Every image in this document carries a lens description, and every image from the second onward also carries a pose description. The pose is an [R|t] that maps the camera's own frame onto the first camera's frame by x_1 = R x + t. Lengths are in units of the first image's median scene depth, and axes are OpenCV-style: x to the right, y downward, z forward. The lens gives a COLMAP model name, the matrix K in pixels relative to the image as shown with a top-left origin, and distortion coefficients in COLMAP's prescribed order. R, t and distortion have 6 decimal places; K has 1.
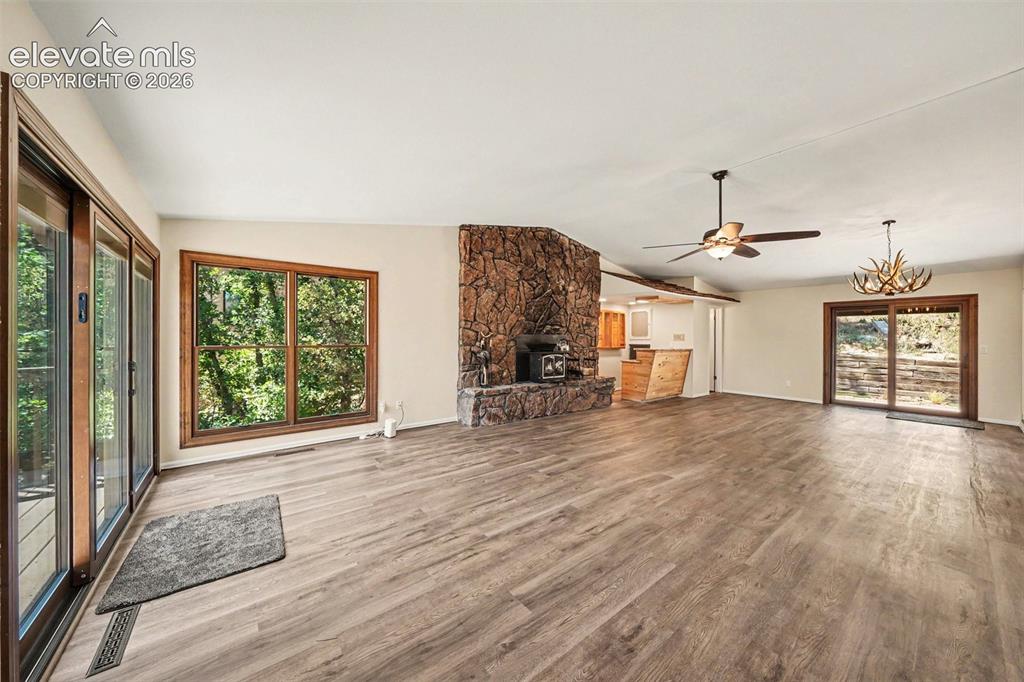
lens RADIAL K [[356.9, 0, 507.8], [0, 356.9, 343.7], [0, 0, 1]] dist [-0.001700, -0.000180]
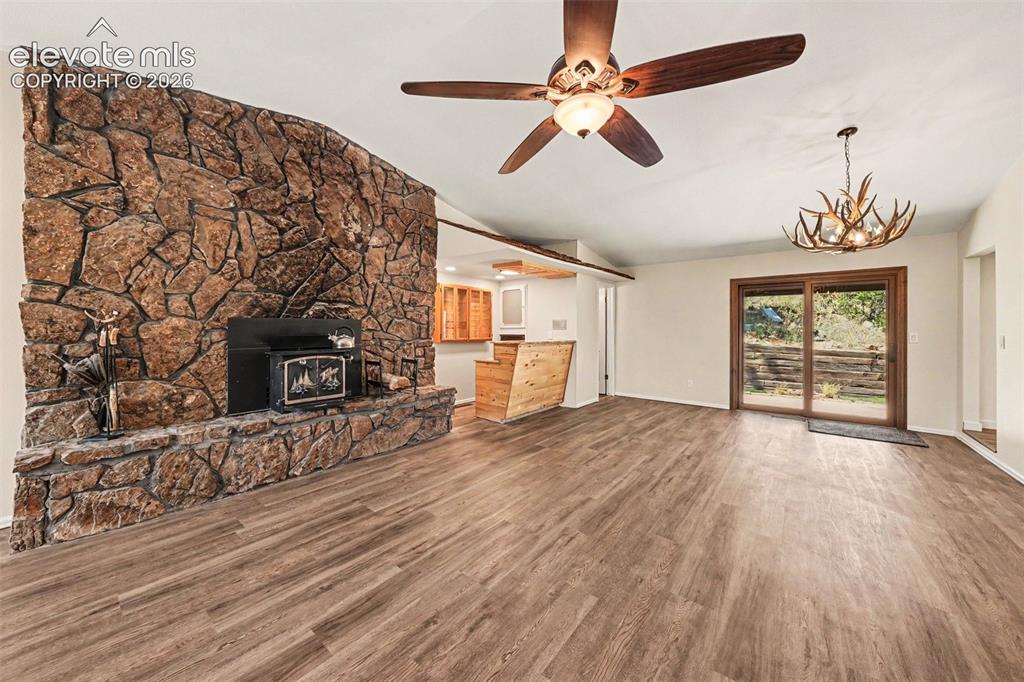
lens RADIAL K [[356.9, 0, 507.8], [0, 356.9, 343.7], [0, 0, 1]] dist [-0.001700, -0.000180]
pose [[0.974370, -0.014825, 0.224463, 0.268580], [0.009134, 0.999611, 0.026370, 0.000782], [-0.224766, -0.023644, 0.974126, 0.396346]]
